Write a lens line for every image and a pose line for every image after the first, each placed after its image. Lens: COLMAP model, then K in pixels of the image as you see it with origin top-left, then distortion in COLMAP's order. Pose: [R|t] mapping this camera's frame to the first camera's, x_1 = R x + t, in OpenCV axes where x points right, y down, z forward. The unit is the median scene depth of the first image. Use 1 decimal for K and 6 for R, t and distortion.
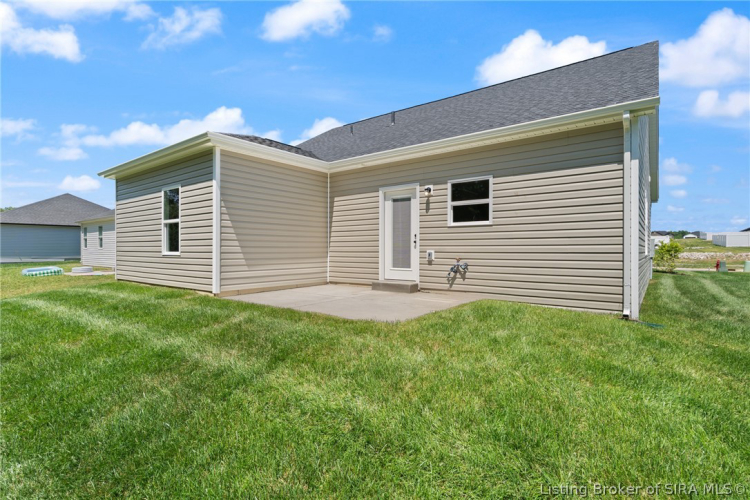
lens RADIAL K [[370.3, 0, 375.3], [0, 370.3, 252.9], [0, 0, 1]] dist [-0.002070, -0.000265]
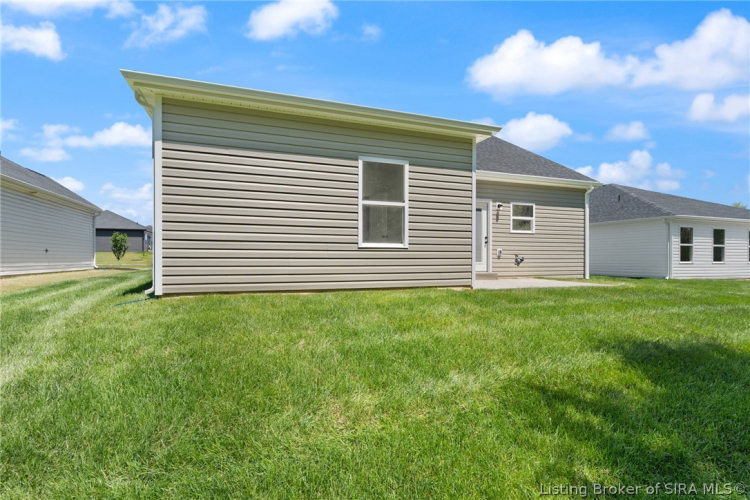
lens RADIAL K [[370.3, 0, 375.3], [0, 370.3, 252.9], [0, 0, 1]] dist [-0.002070, -0.000265]
pose [[0.536167, 0.013738, 0.844000, -1.285954], [0.003766, 0.999819, -0.018667, 0.033174], [-0.844103, 0.013187, 0.536018, 0.639580]]
